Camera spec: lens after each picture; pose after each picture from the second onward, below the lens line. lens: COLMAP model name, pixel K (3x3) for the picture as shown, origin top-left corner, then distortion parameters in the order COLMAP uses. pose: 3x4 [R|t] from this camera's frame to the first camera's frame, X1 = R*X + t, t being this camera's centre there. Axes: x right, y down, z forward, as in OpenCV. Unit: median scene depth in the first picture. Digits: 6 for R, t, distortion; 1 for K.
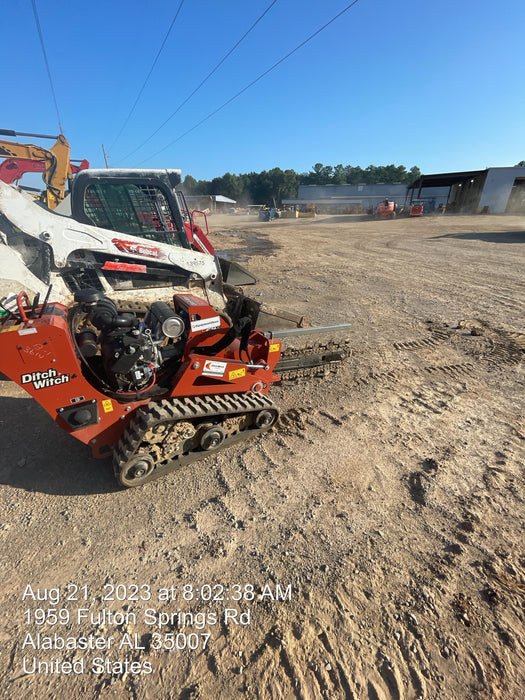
lens RADIAL K [[289.5, 0, 266.2], [0, 289.5, 351.5], [0, 0, 1]] dist [0.004254, -0.000902]
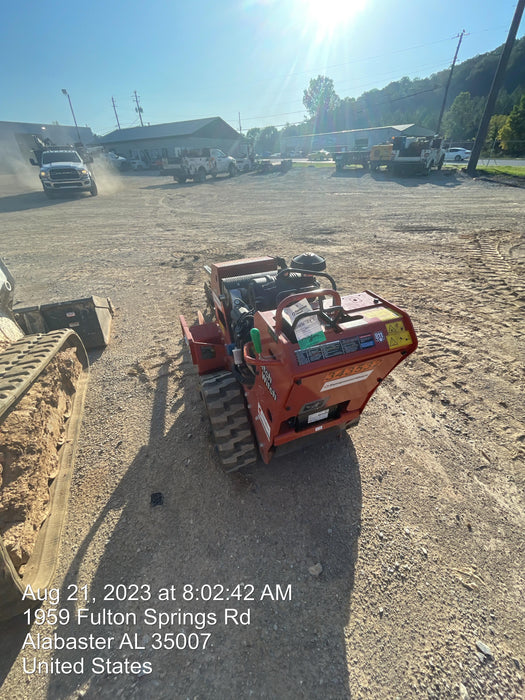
lens RADIAL K [[283.5, 0, 265.1], [0, 283.5, 354.4], [0, 0, 1]] dist [0.000085, -0.000386]
pose [[0.168109, -0.560772, 0.810725, -0.820257], [0.454518, 0.773883, 0.441042, -0.230202], [-0.874730, 0.294346, 0.384978, 0.535091]]
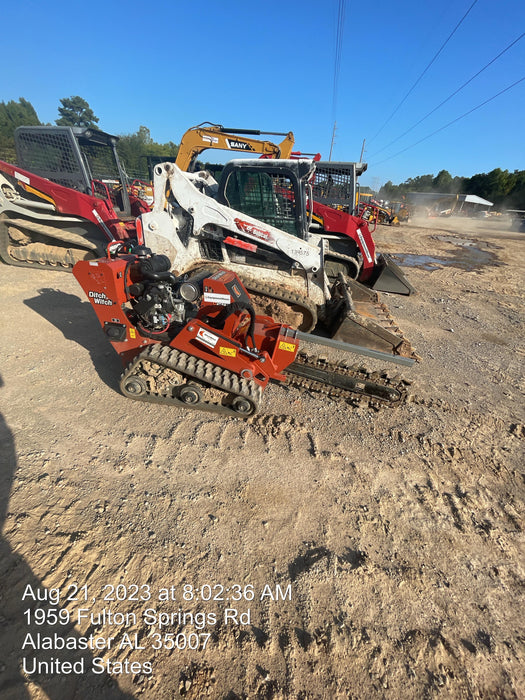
lens RADIAL K [[288.1, 0, 263.3], [0, 288.1, 352.3], [0, 0, 1]] dist [0.003507, -0.000329]
pose [[0.751110, 0.369831, -0.546863, 0.442758], [-0.359670, 0.923868, 0.130788, -0.082740], [0.553598, 0.098454, 0.826944, 0.150610]]
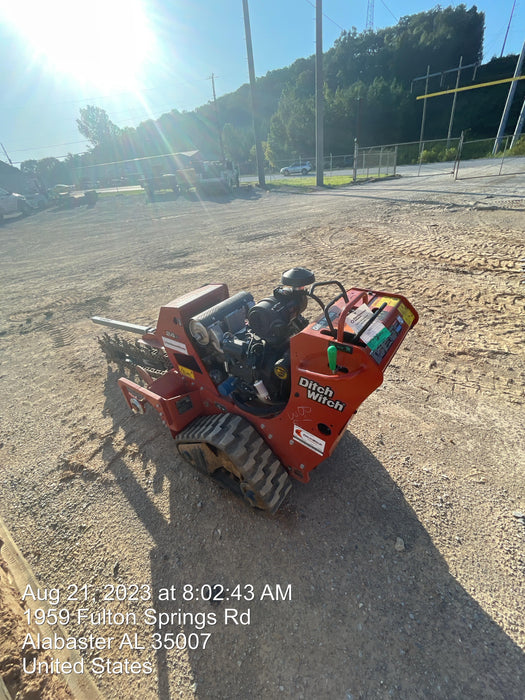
lens RADIAL K [[281.3, 0, 264.0], [0, 281.3, 355.2], [0, 0, 1]] dist [0.000182, -0.000066]
pose [[-0.393122, -0.473229, 0.788359, -0.766219], [0.483065, 0.623239, 0.614997, -0.343249], [-0.782370, 0.622597, -0.016409, 0.734182]]
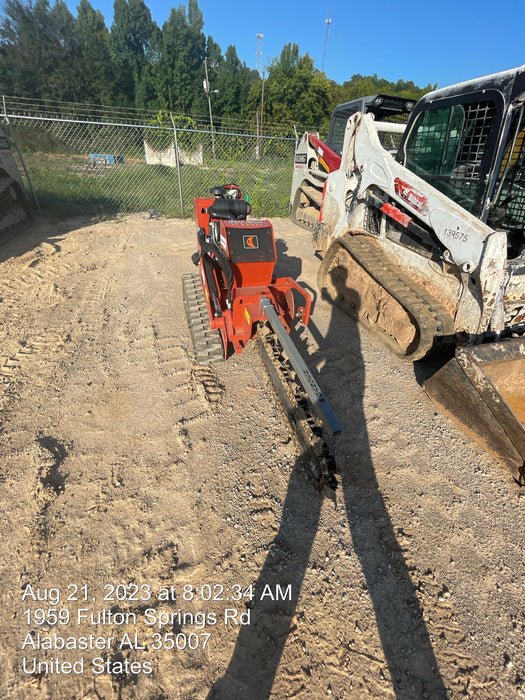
lens RADIAL K [[285.7, 0, 265.2], [0, 285.7, 352.6], [0, 0, 1]] dist [0.001085, -0.000195]
pose [[-0.228392, 0.554058, -0.800535, 0.630962], [-0.472337, 0.655952, 0.588748, -0.393092], [0.851314, 0.512588, 0.111887, 0.902826]]
